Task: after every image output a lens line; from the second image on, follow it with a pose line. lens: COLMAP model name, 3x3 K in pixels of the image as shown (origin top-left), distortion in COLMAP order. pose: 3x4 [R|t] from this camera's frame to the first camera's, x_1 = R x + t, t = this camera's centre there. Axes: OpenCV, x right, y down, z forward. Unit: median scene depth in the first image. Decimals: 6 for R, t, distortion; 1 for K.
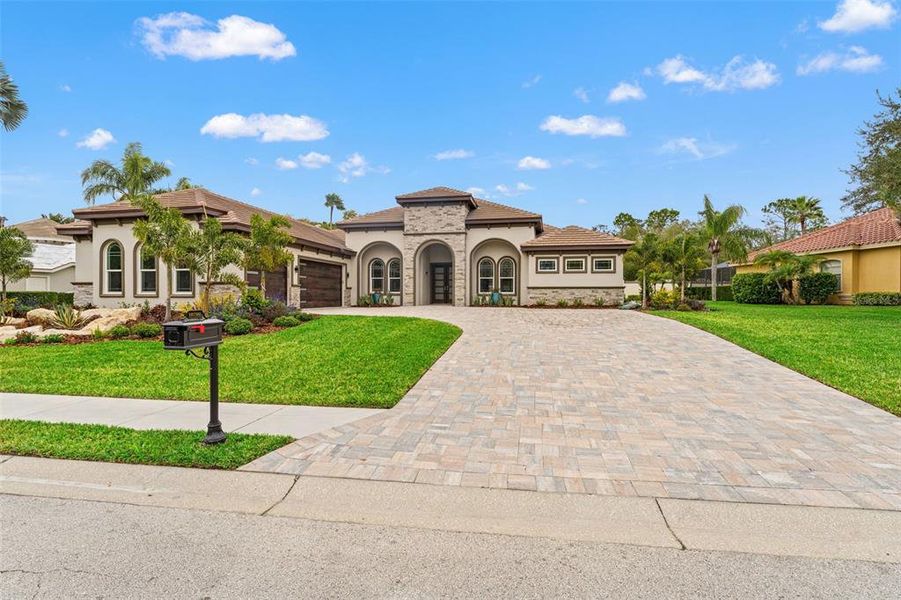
lens RADIAL K [[396.0, 0, 450.5], [0, 396.0, 300.0], [0, 0, 1]] dist [0.000615, -0.000316]
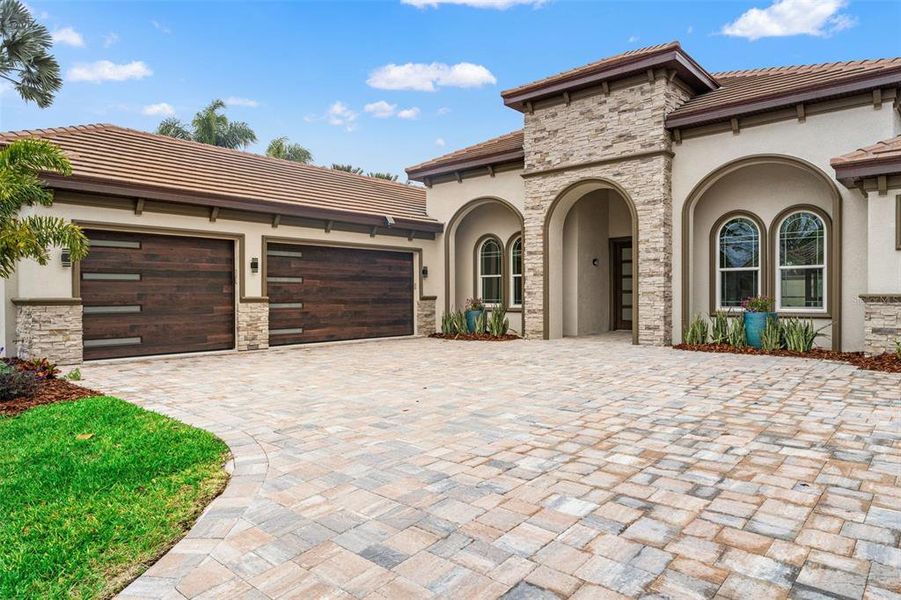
lens RADIAL K [[555.9, 0, 450.5], [0, 555.9, 300.0], [0, 0, 1]] dist [-0.003416, -0.002171]
pose [[0.866870, -0.003497, -0.498522, 0.119828], [0.002510, 0.999993, -0.002652, -0.026518], [0.498528, 0.001048, 0.866873, 0.426224]]
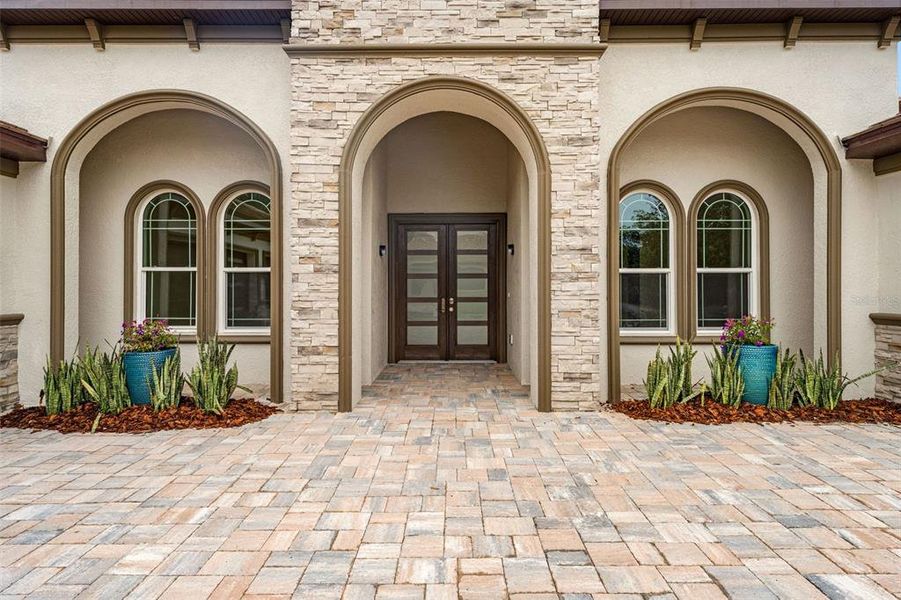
lens RADIAL K [[498.6, 0, 448.2], [0, 498.6, 284.0], [0, 0, 1]] dist [-0.000067, 0.000053]
pose [[0.980693, -0.004528, 0.195503, -0.088687], [0.007320, 0.999881, -0.013561, -0.044986], [-0.195418, 0.014730, 0.980609, 0.743235]]
